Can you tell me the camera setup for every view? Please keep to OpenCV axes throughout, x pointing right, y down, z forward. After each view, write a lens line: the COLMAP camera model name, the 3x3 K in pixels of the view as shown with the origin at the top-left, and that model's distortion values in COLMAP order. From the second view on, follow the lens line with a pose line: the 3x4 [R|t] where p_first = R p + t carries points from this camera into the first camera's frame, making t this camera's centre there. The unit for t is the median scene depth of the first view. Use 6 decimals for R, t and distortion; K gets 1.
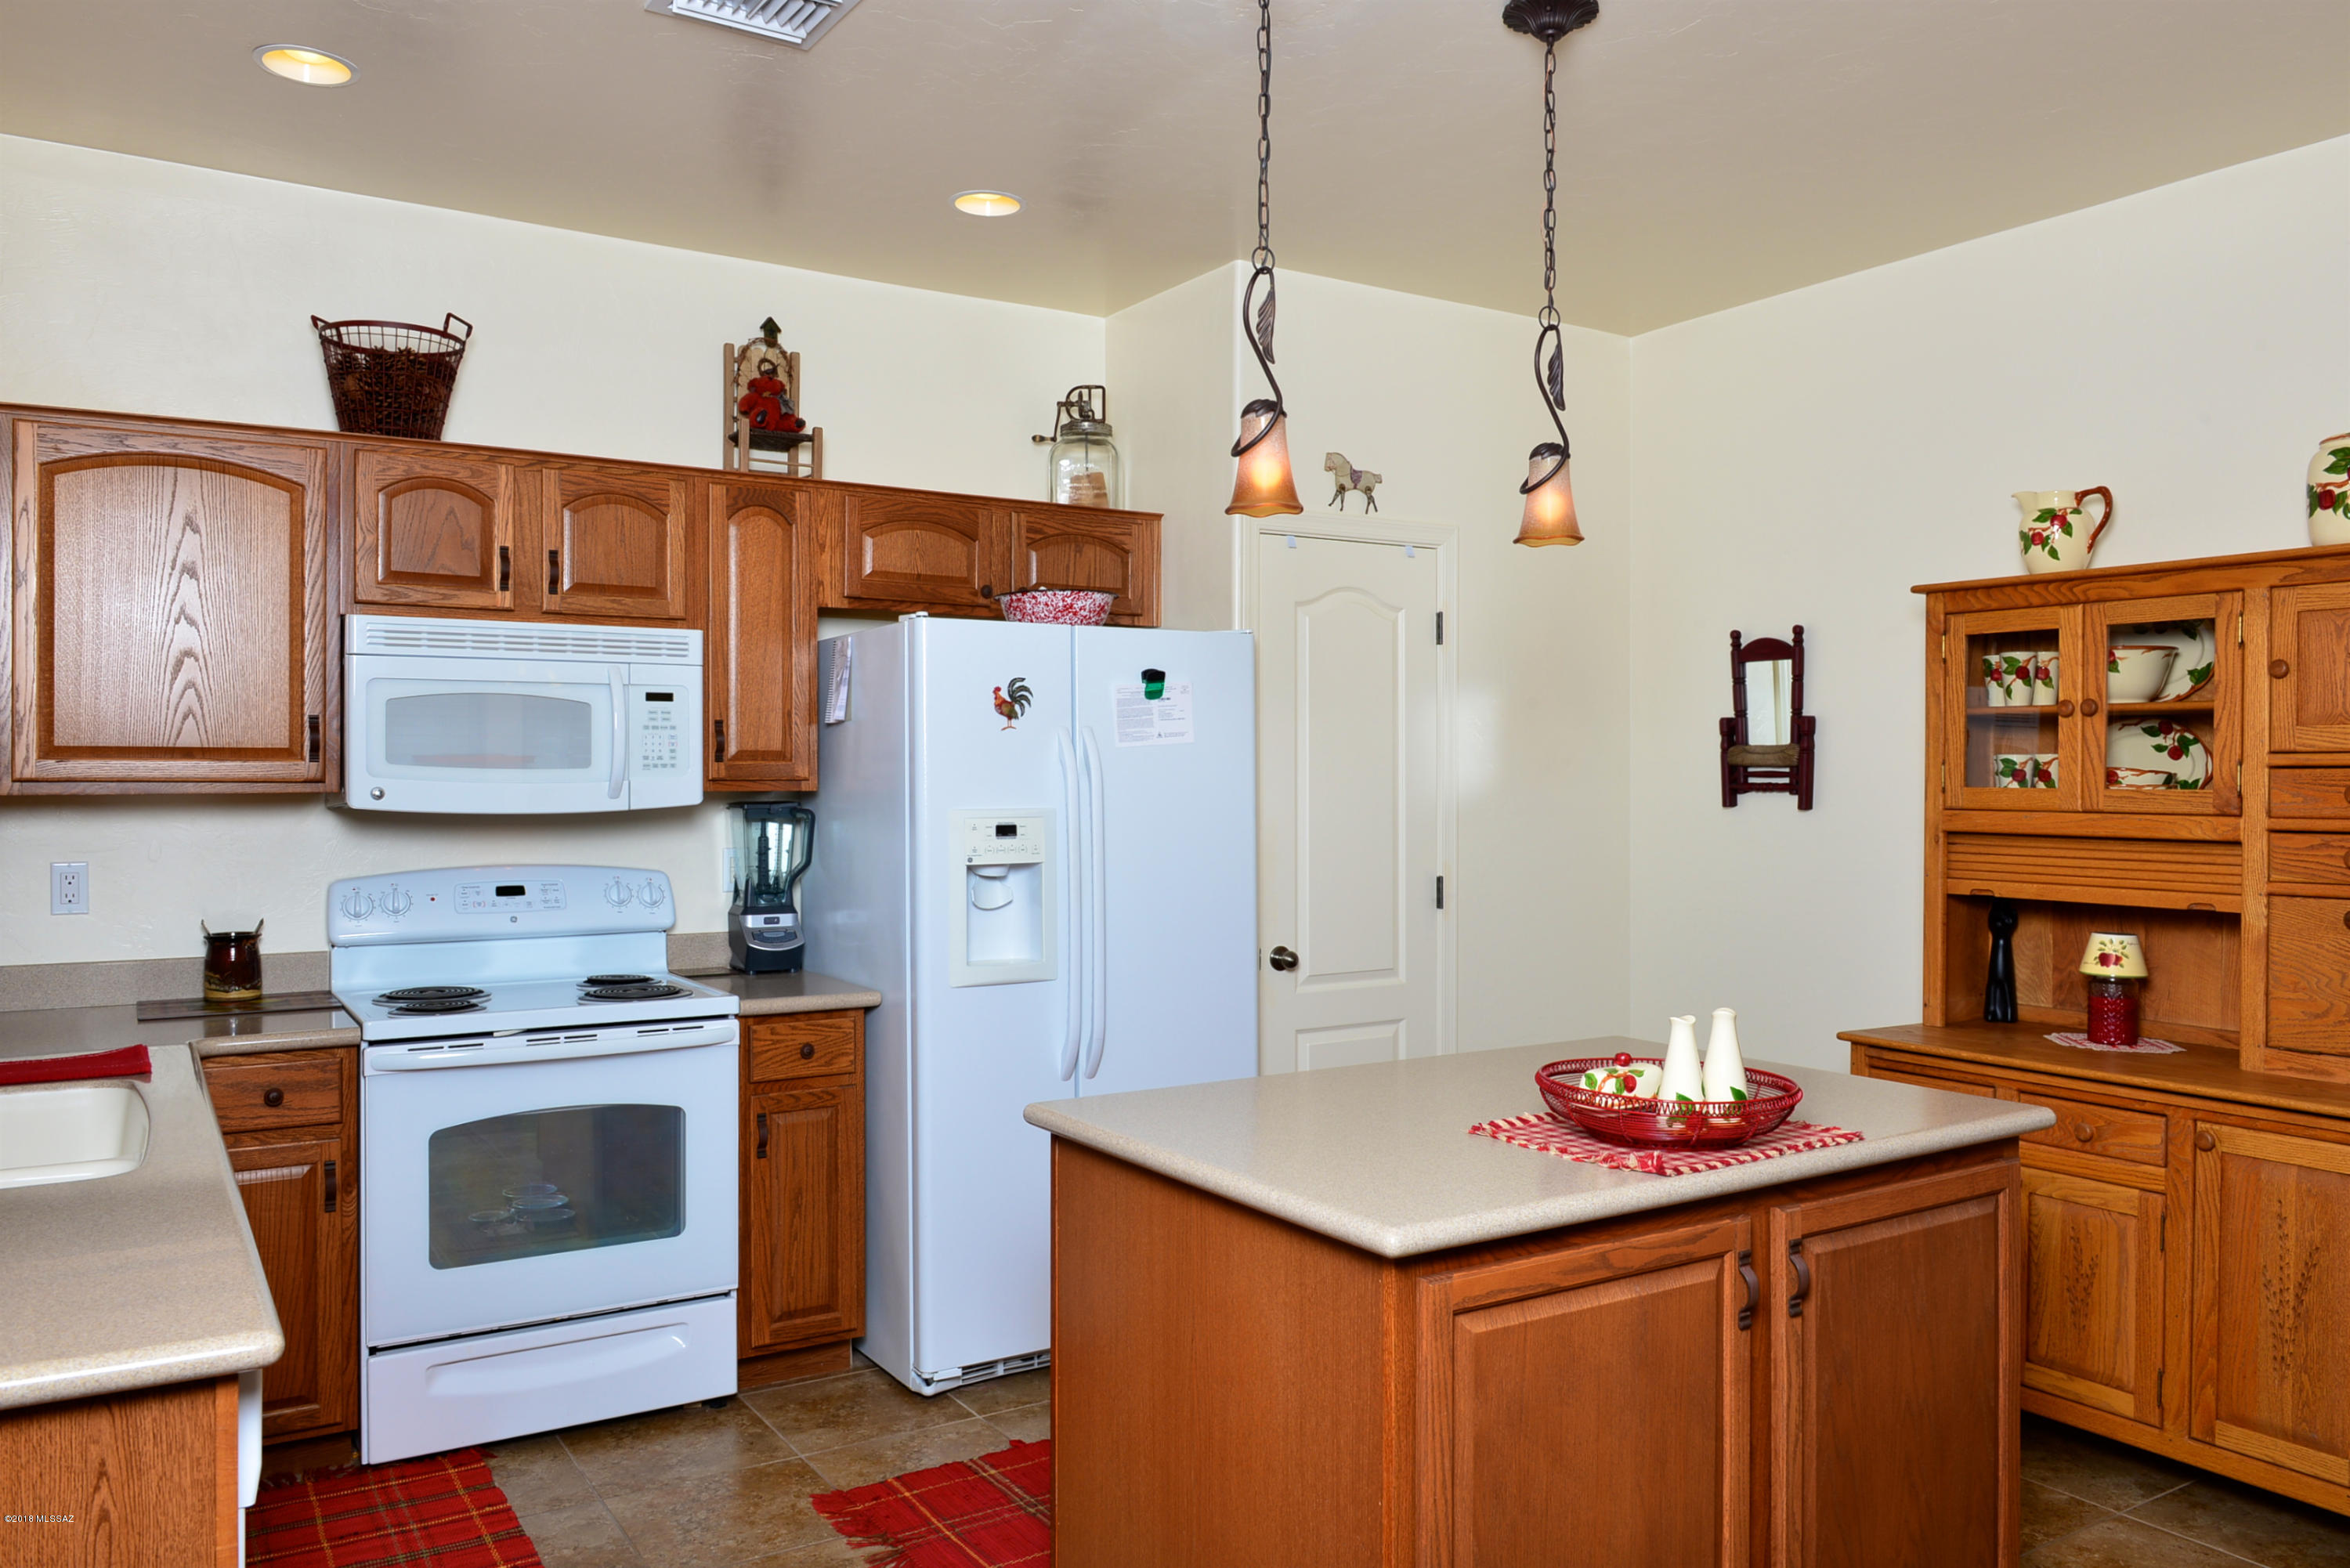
lens RADIAL K [[1713.7, 0, 1192.2], [0, 1713.7, 795.1], [0, 0, 1]] dist [-0.003563, 0.000168]
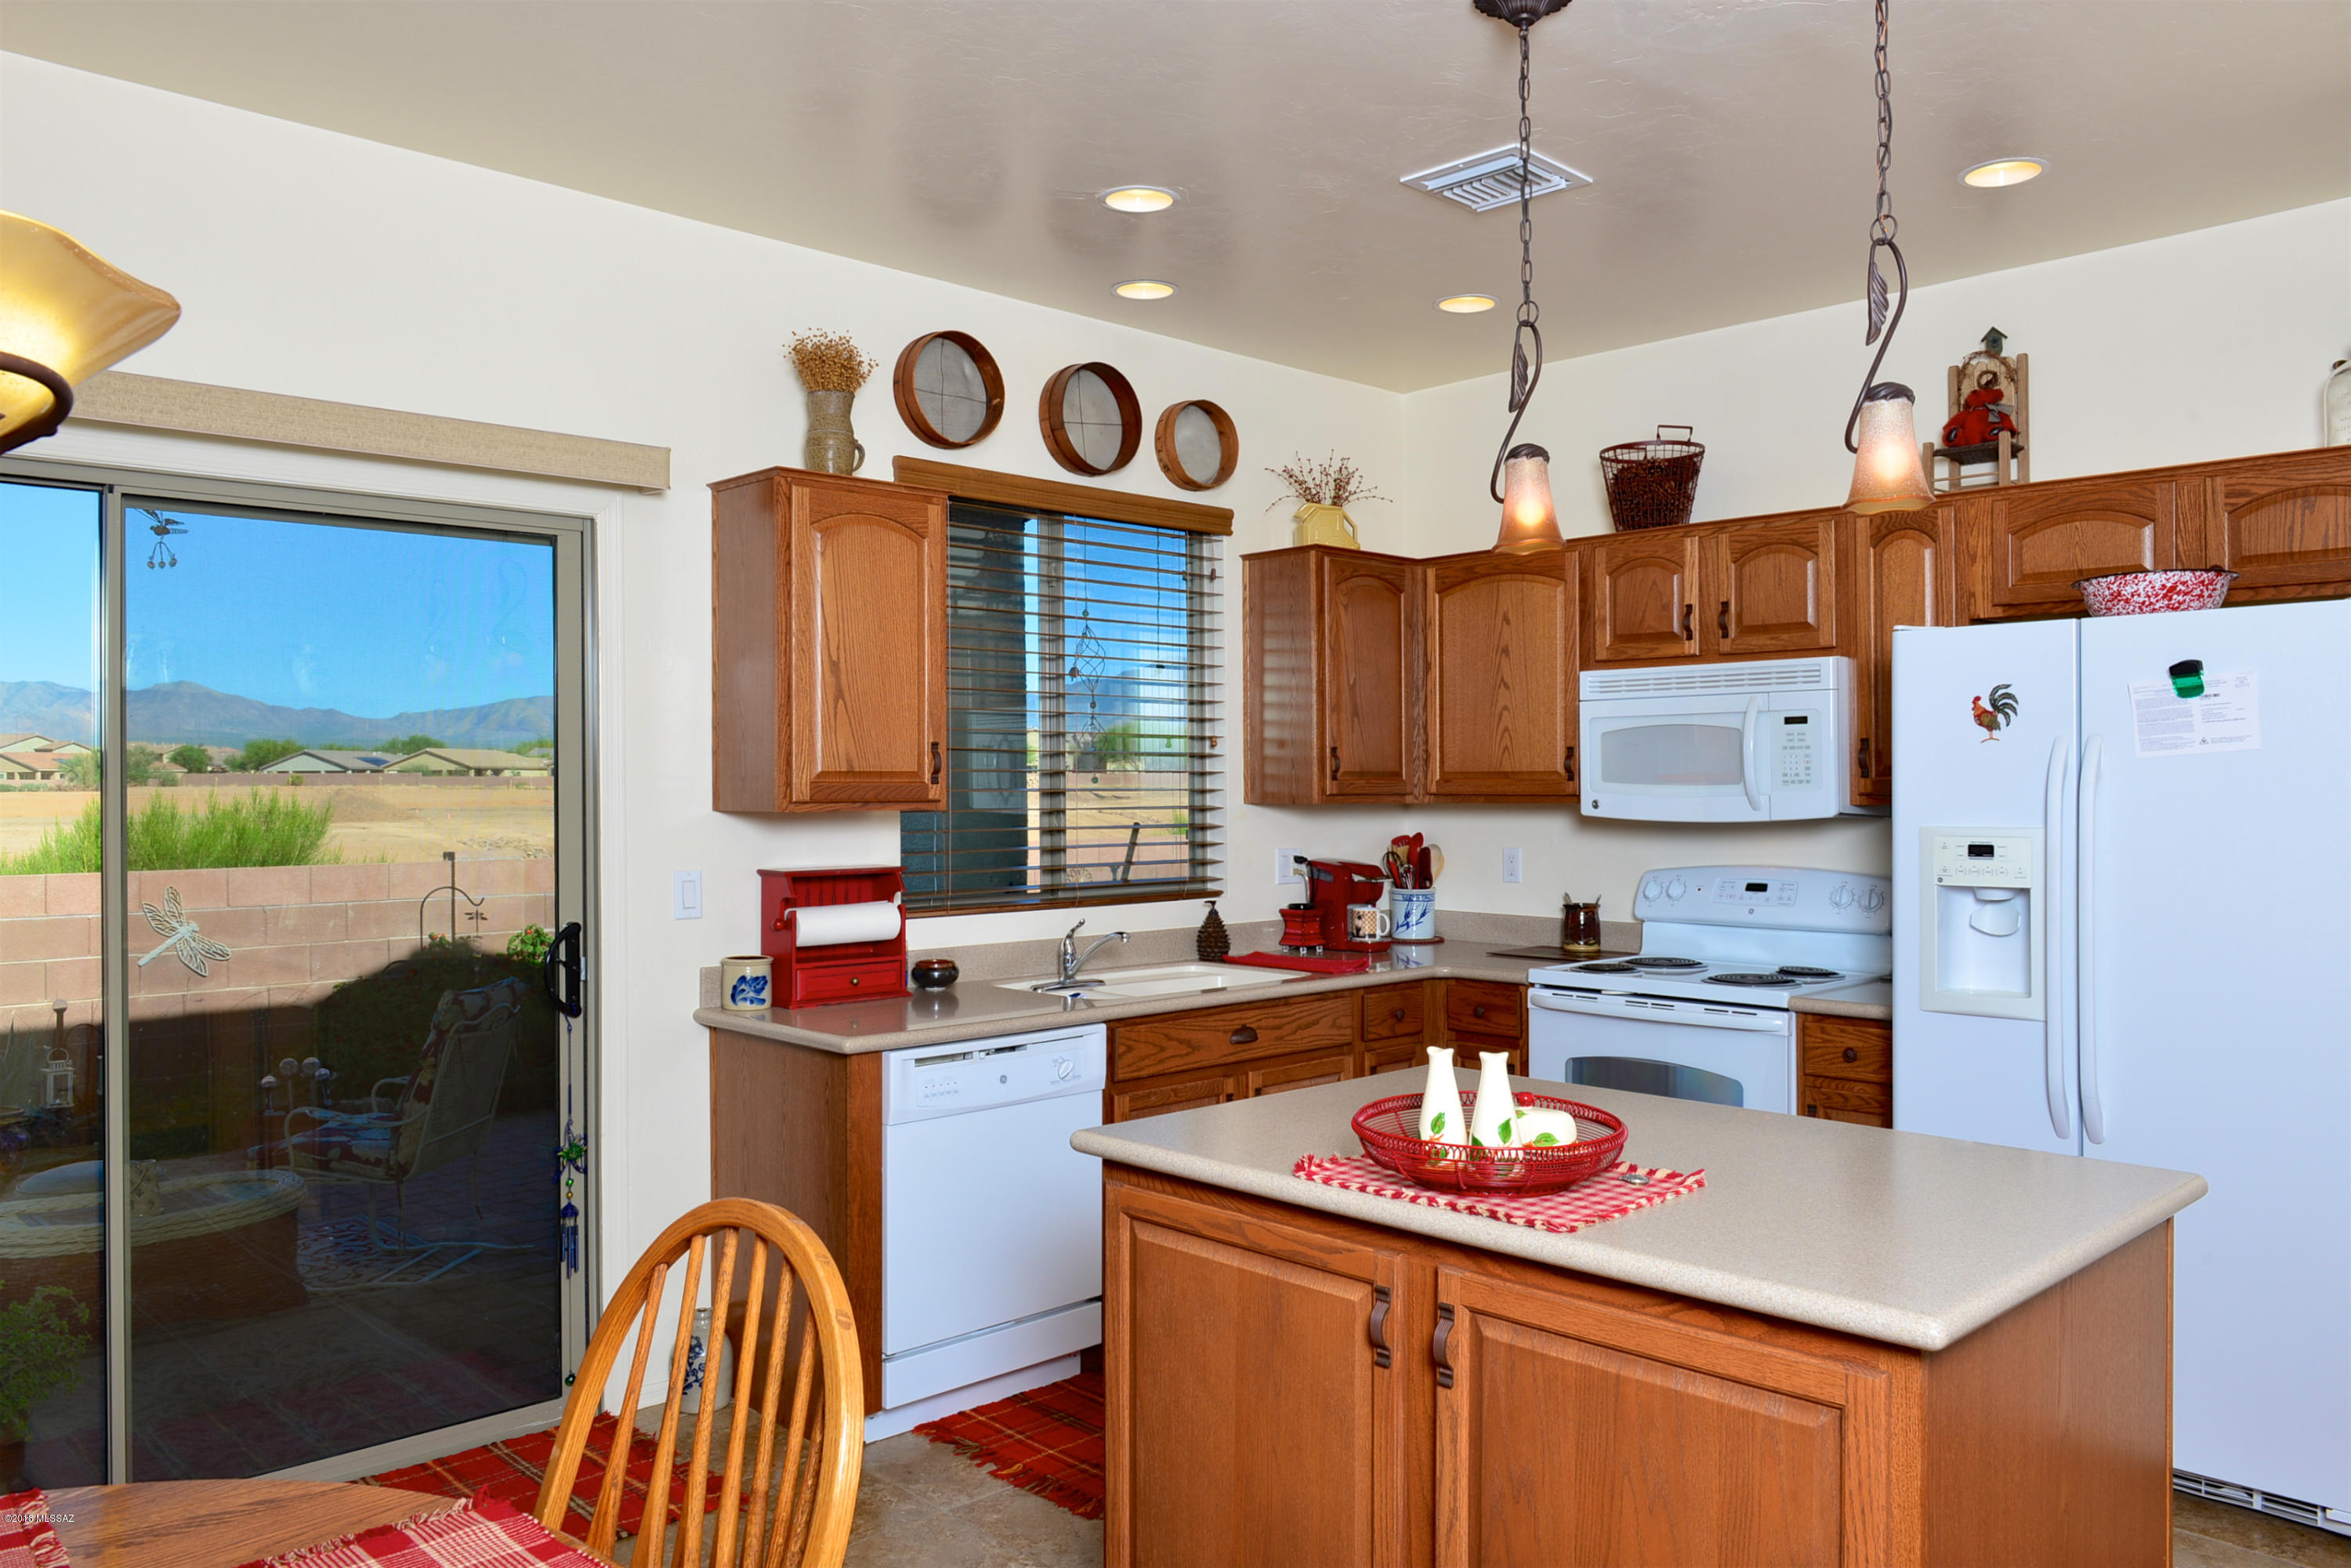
lens RADIAL K [[1714.5, 0, 1183.9], [0, 1714.5, 786.7], [0, 0, 1]] dist [-0.003563, 0.000168]
pose [[0.188046, -0.000311, -0.982160, 0.717817], [-0.007548, 0.999970, -0.001761, -0.009079], [0.982131, 0.007744, 0.188038, 0.400138]]
